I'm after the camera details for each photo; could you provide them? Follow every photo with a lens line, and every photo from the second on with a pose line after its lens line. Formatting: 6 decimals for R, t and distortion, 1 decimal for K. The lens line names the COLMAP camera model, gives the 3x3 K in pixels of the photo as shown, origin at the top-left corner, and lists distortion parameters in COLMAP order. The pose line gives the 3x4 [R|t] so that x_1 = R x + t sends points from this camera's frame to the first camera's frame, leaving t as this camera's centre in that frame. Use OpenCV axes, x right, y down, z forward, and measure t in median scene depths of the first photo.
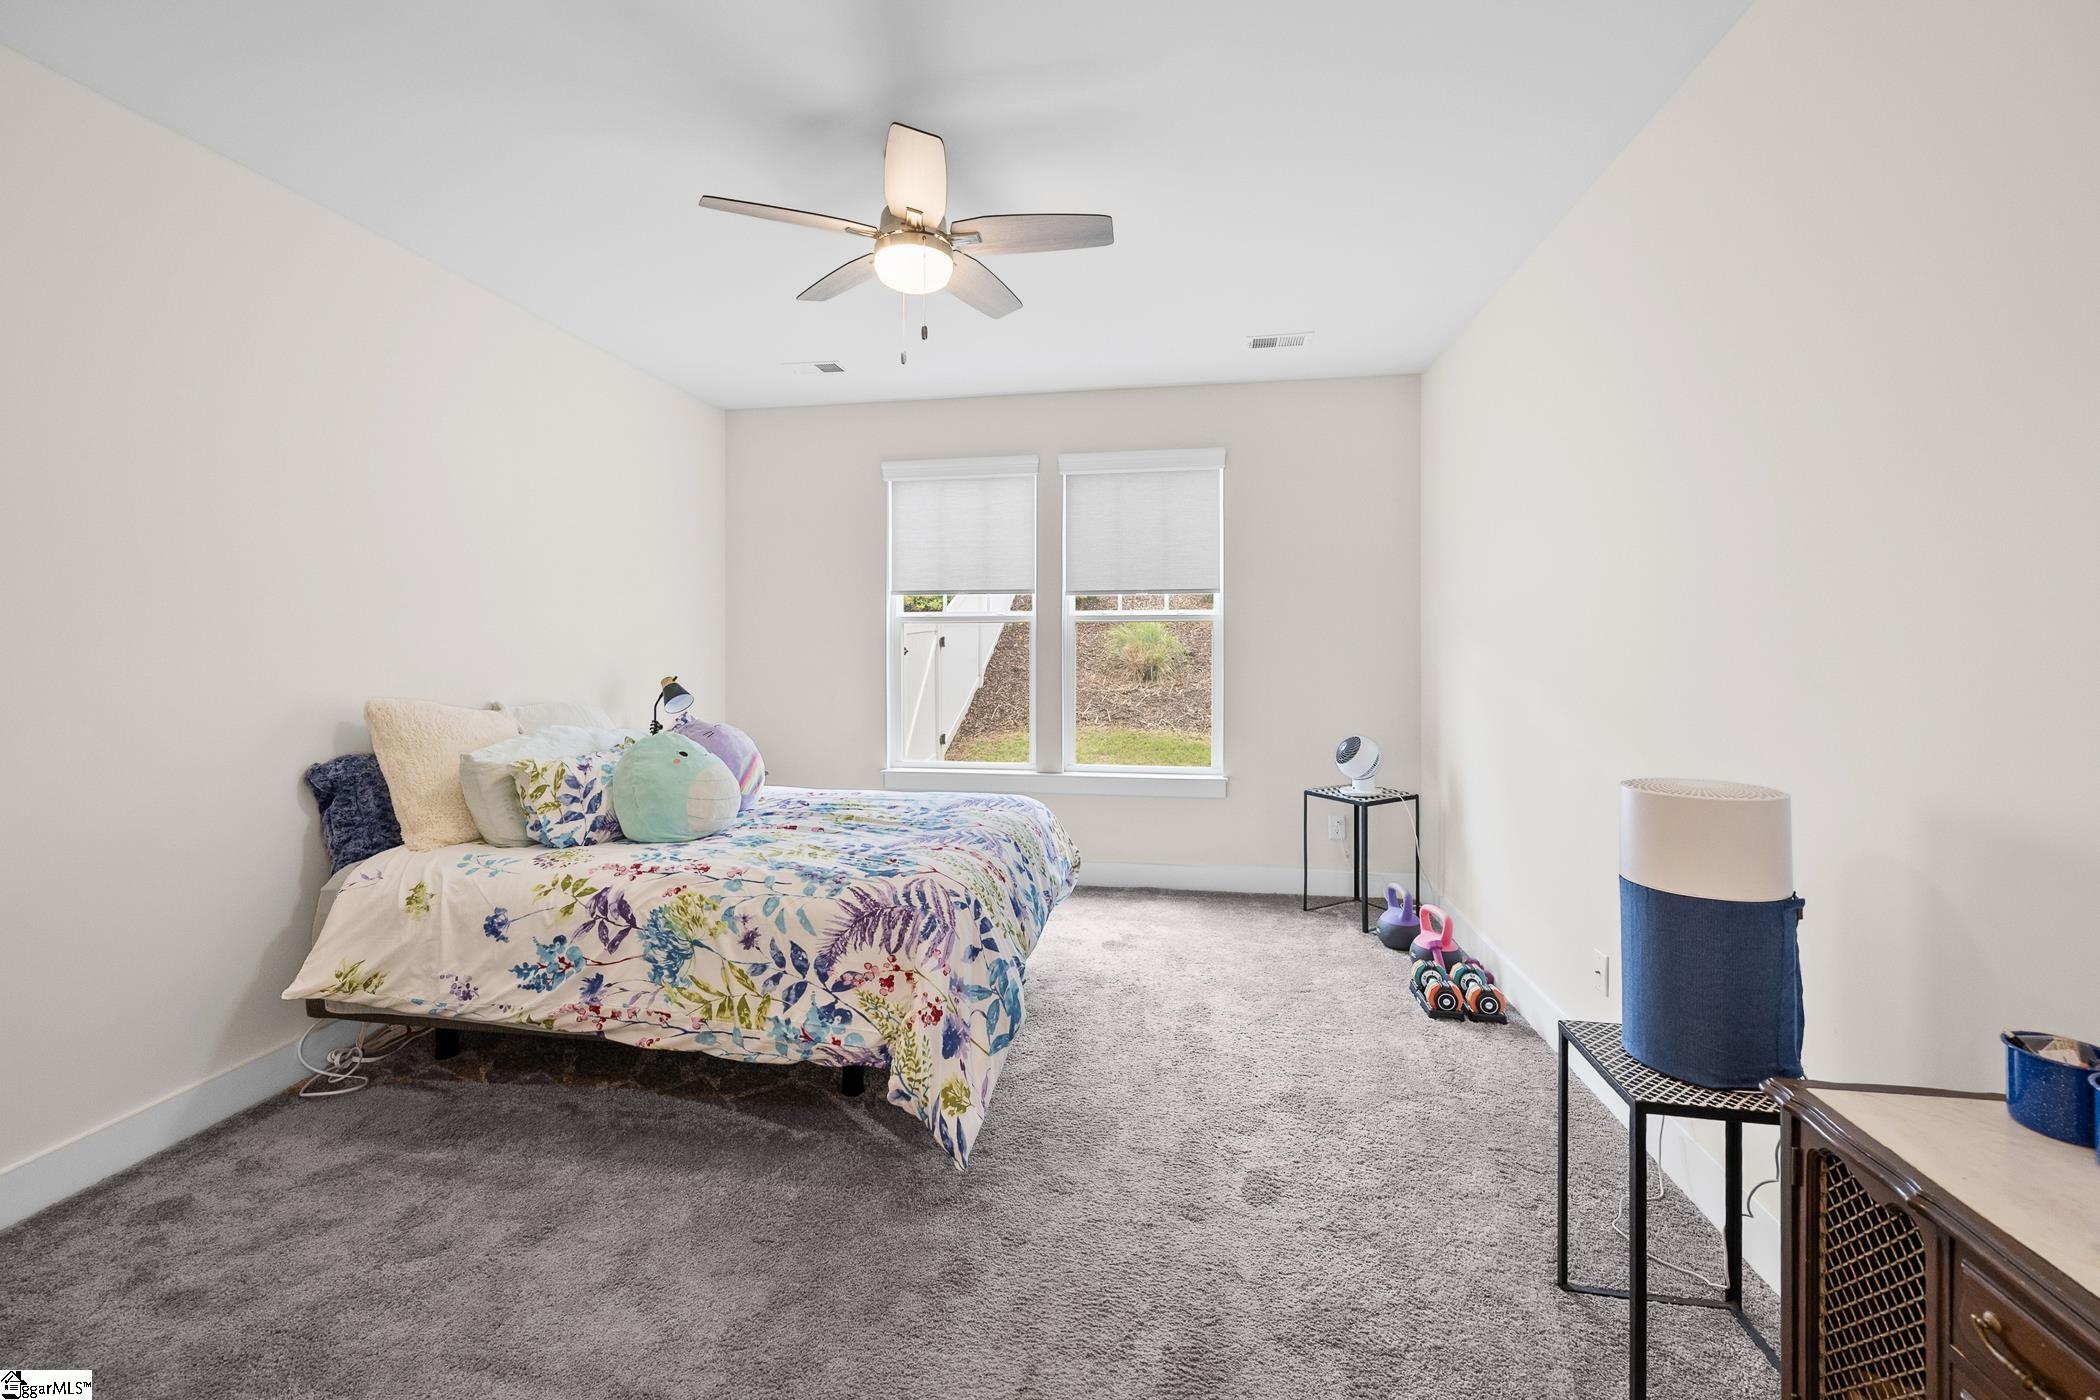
lens RADIAL K [[860.3, 0, 1040.5], [0, 860.3, 637.9], [0, 0, 1]] dist [-0.000283, -0.000100]
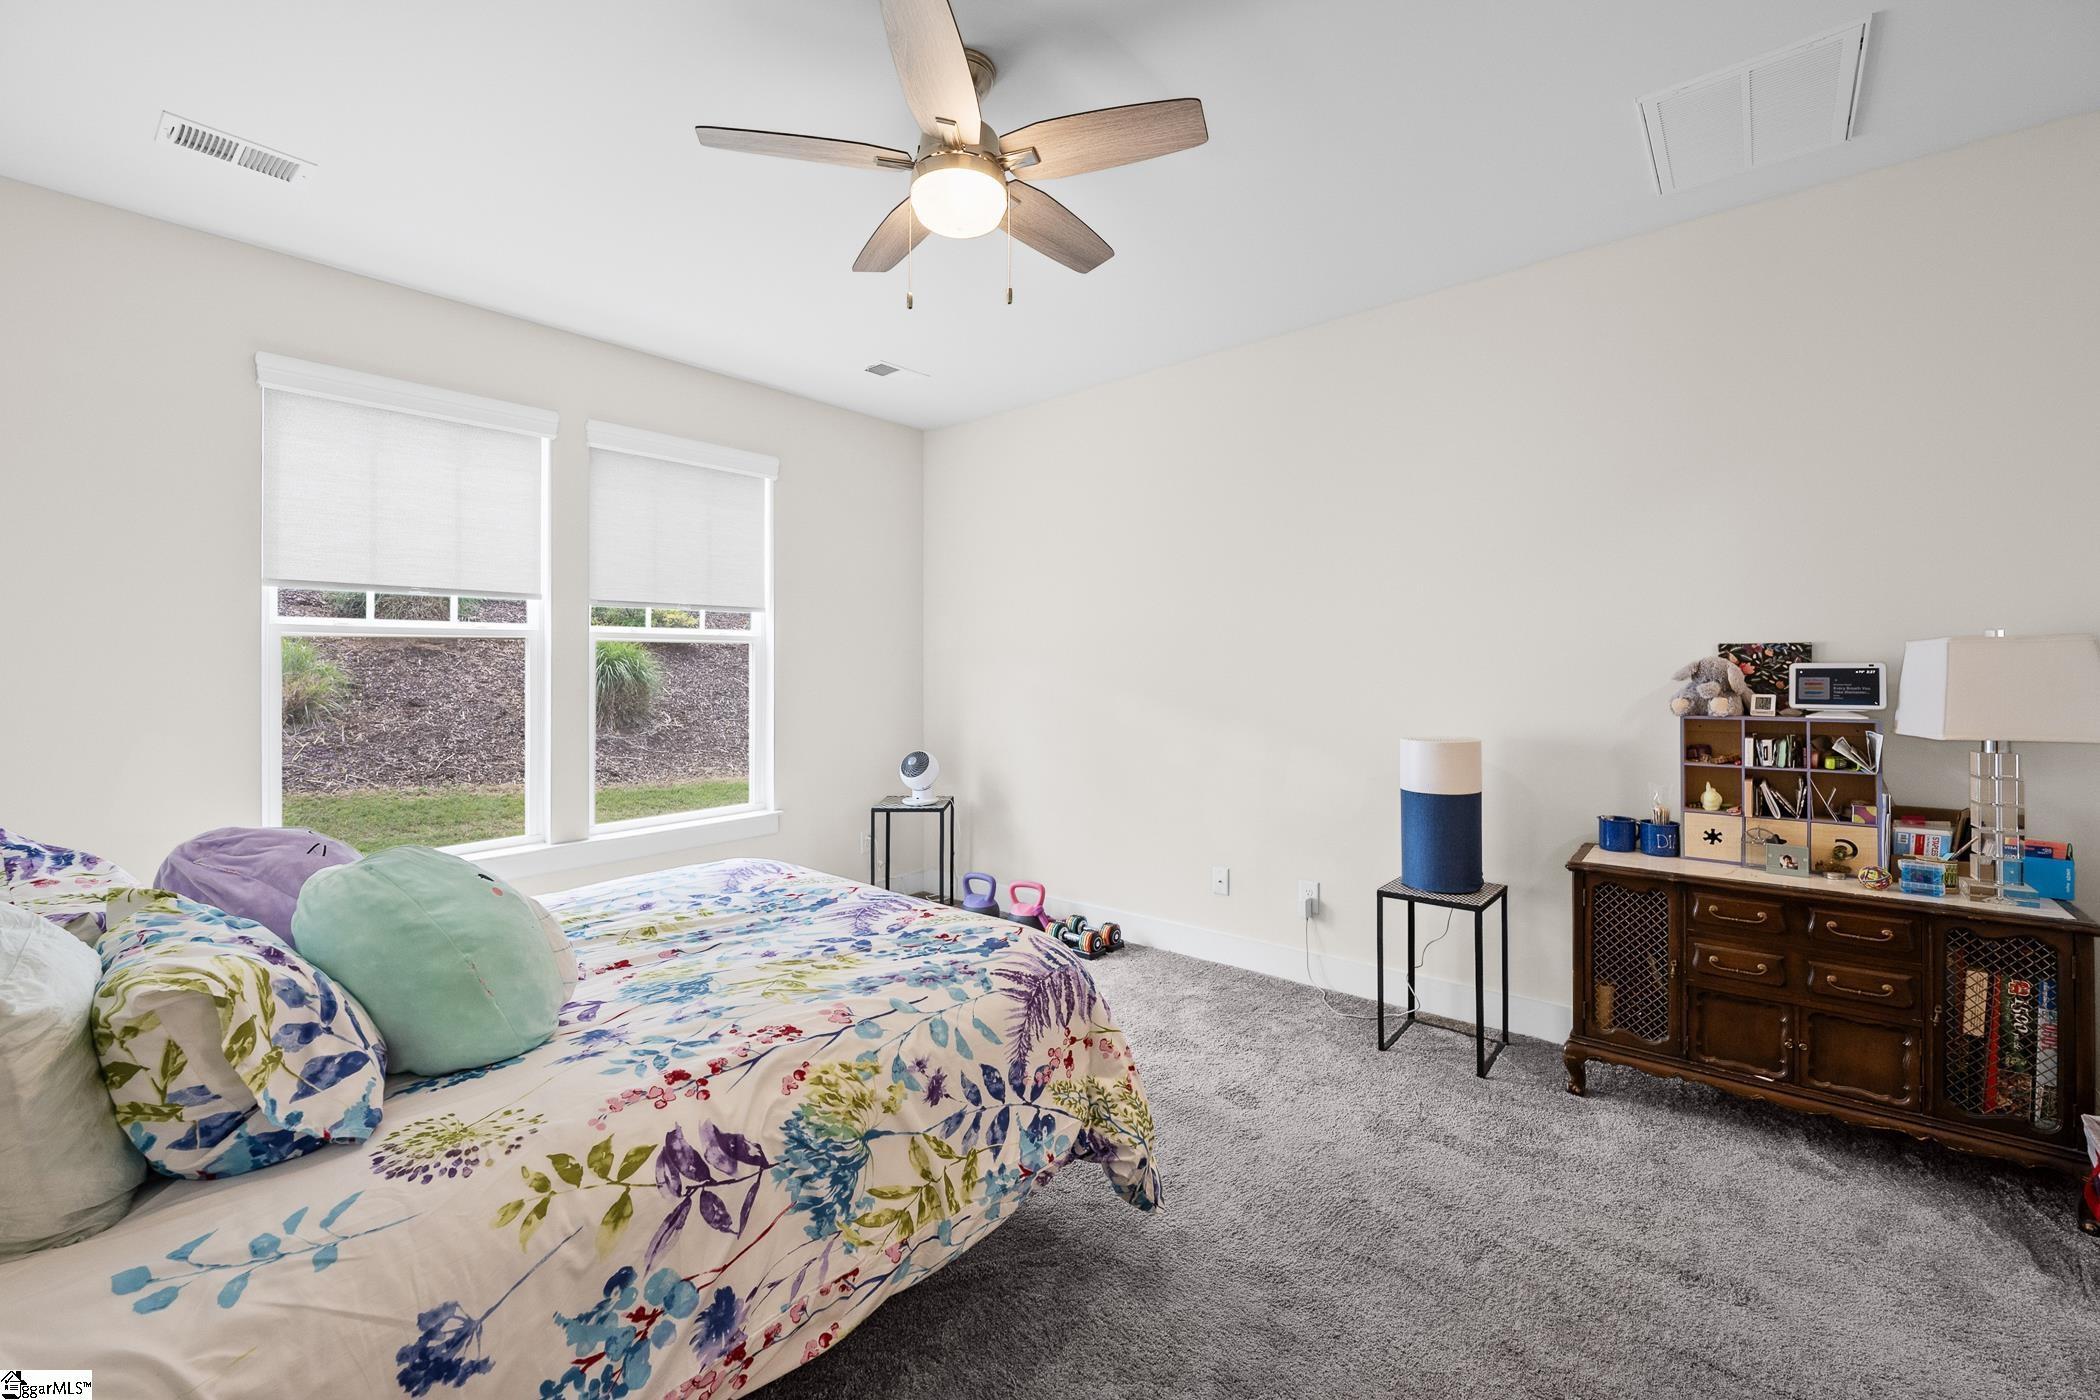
lens RADIAL K [[845.5, 0, 1047.5], [0, 845.5, 662.2], [0, 0, 1]] dist [-0.000286, -0.000131]
pose [[0.499525, 0.002426, 0.866296, -0.876986], [0.001521, 0.999992, -0.003678, 0.009504], [-0.866298, 0.003155, 0.499518, 0.576954]]
